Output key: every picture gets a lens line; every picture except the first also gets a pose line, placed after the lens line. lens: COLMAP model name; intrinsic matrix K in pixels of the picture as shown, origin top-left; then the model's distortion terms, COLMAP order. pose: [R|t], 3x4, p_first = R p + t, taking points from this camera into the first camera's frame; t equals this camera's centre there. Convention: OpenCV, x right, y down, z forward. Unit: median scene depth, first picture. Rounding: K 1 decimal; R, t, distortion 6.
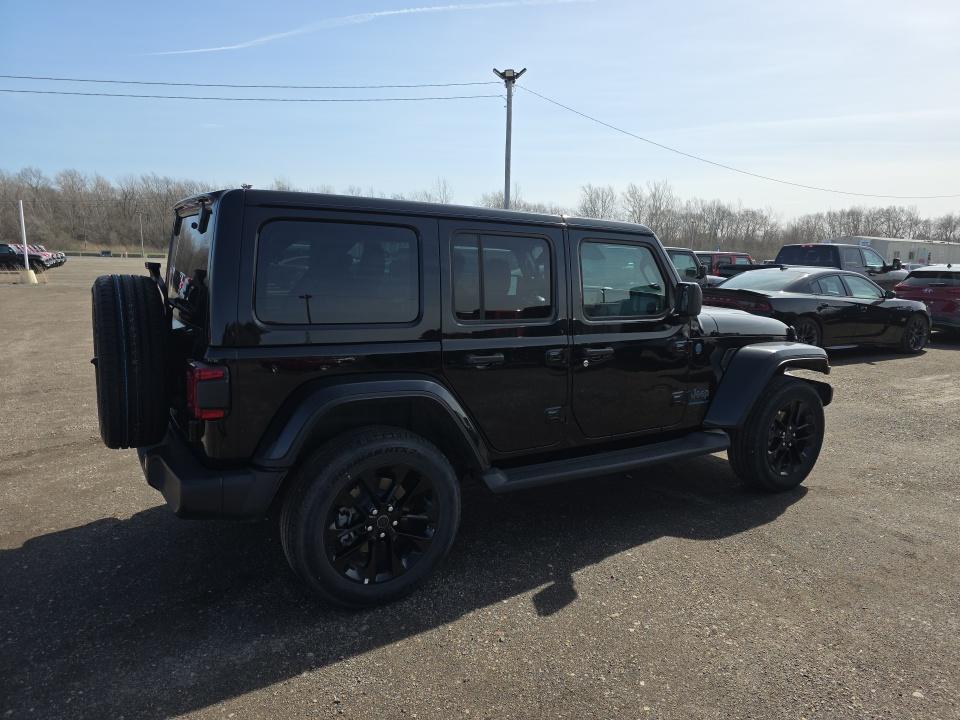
lens RADIAL K [[655.6, 0, 484.2], [0, 655.6, 361.4], [0, 0, 1]] dist [0.039895, -0.024277]
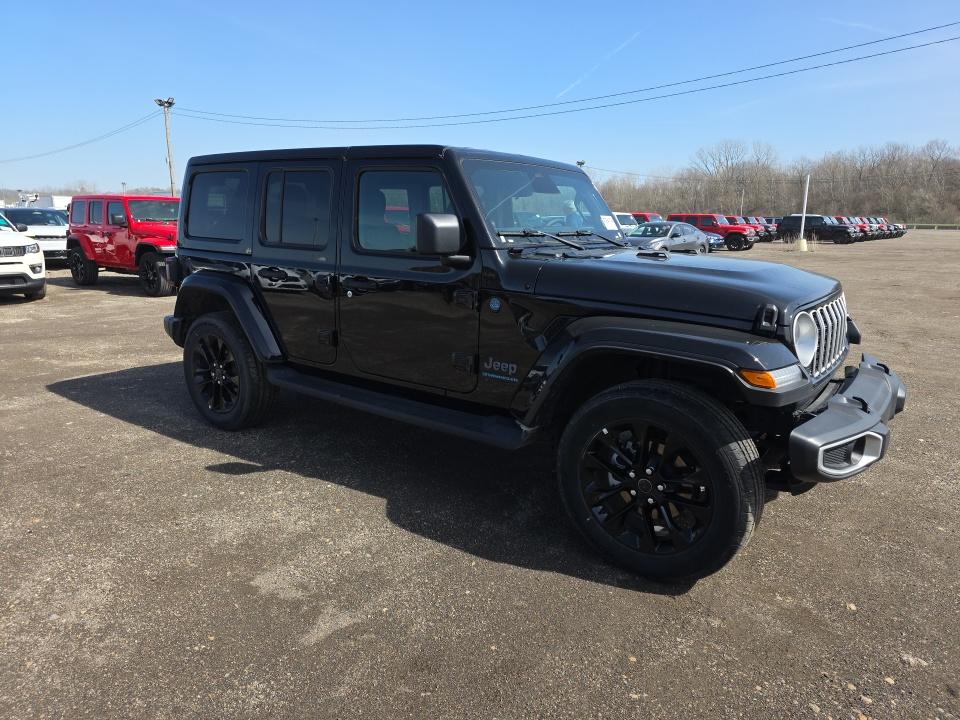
lens RADIAL K [[655.6, 0, 479.1], [0, 655.6, 353.0], [0, 0, 1]] dist [0.039895, -0.024277]
pose [[0.357050, 0.170993, -0.918301, 1.052982], [-0.148603, 0.980979, 0.124885, -0.060392], [0.922189, 0.091872, 0.375668, 0.715815]]
